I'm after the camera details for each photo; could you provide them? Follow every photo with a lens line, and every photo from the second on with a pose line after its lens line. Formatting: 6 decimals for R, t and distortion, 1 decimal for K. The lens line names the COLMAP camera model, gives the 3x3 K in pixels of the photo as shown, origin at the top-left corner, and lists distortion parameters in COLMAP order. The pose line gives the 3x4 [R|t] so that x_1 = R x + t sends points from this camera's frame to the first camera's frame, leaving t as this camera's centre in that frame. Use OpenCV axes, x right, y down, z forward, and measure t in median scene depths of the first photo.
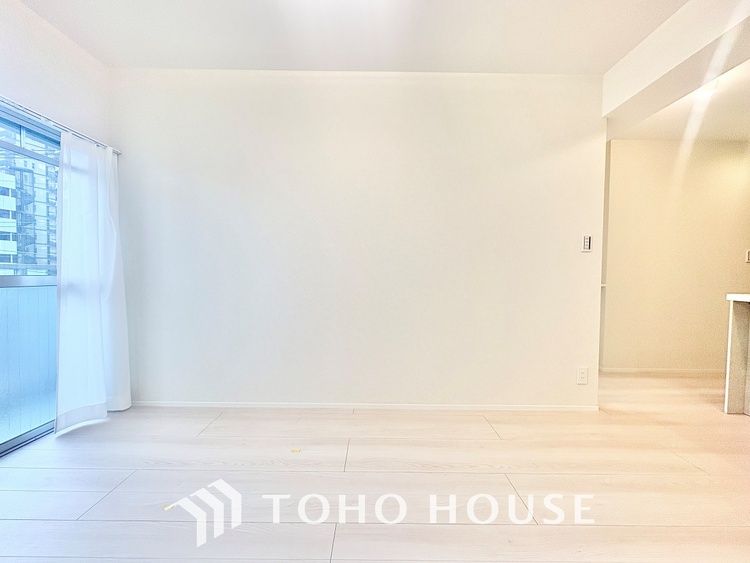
lens RADIAL K [[298.0, 0, 376.8], [0, 298.0, 279.3], [0, 0, 1]] dist [-0.001148, -0.000344]
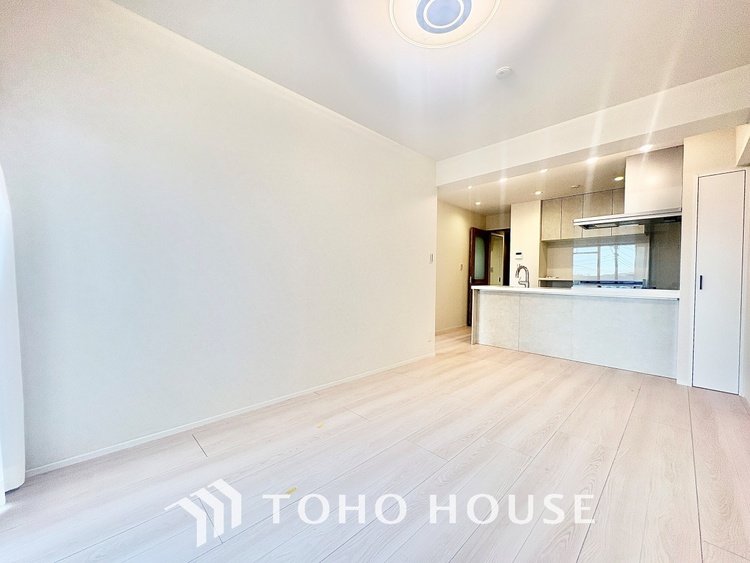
lens RADIAL K [[298.0, 0, 374.6], [0, 298.0, 281.6], [0, 0, 1]] dist [-0.001148, -0.000344]
pose [[0.711919, -0.008975, 0.702204, -0.723229], [0.005911, 0.999959, 0.006788, 0.000609], [-0.702237, -0.000682, 0.711943, 0.013934]]
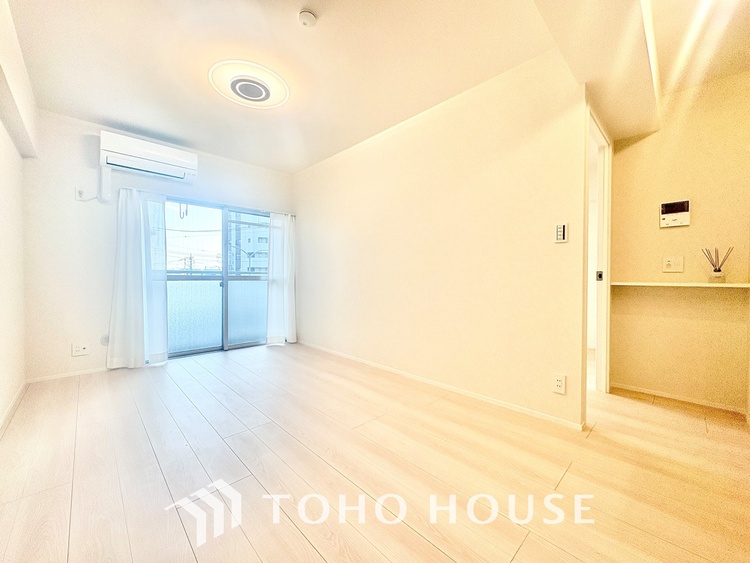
lens RADIAL K [[298.0, 0, 376.2], [0, 298.0, 278.9], [0, 0, 1]] dist [-0.001148, -0.000344]
pose [[0.698155, -0.004976, -0.715929, 0.957768], [-0.007809, 0.999863, -0.014564, 0.032115], [0.715904, 0.015759, 0.698021, -0.004762]]
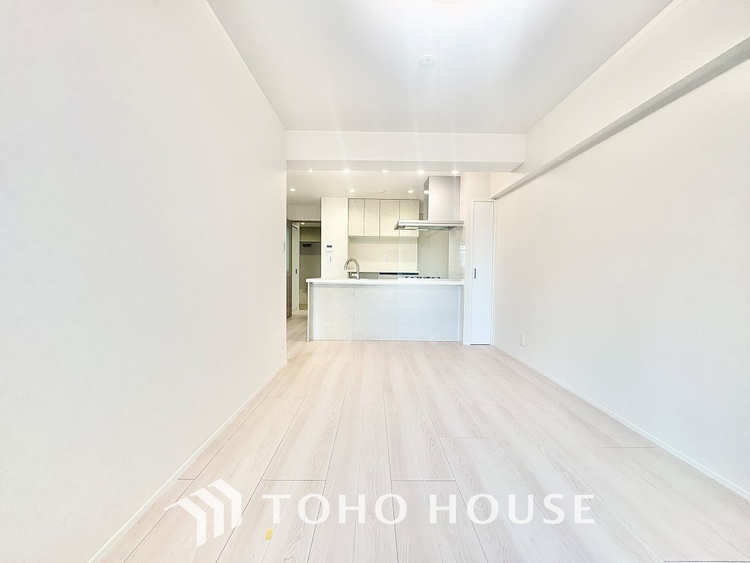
lens RADIAL K [[298.0, 0, 376.8], [0, 298.0, 280.7], [0, 0, 1]] dist [-0.001148, -0.000344]
pose [[-0.015148, -0.040141, 0.999079, -0.707581], [0.008287, 0.999154, 0.040270, -0.013148], [-0.999851, 0.008890, -0.014802, 0.585874]]
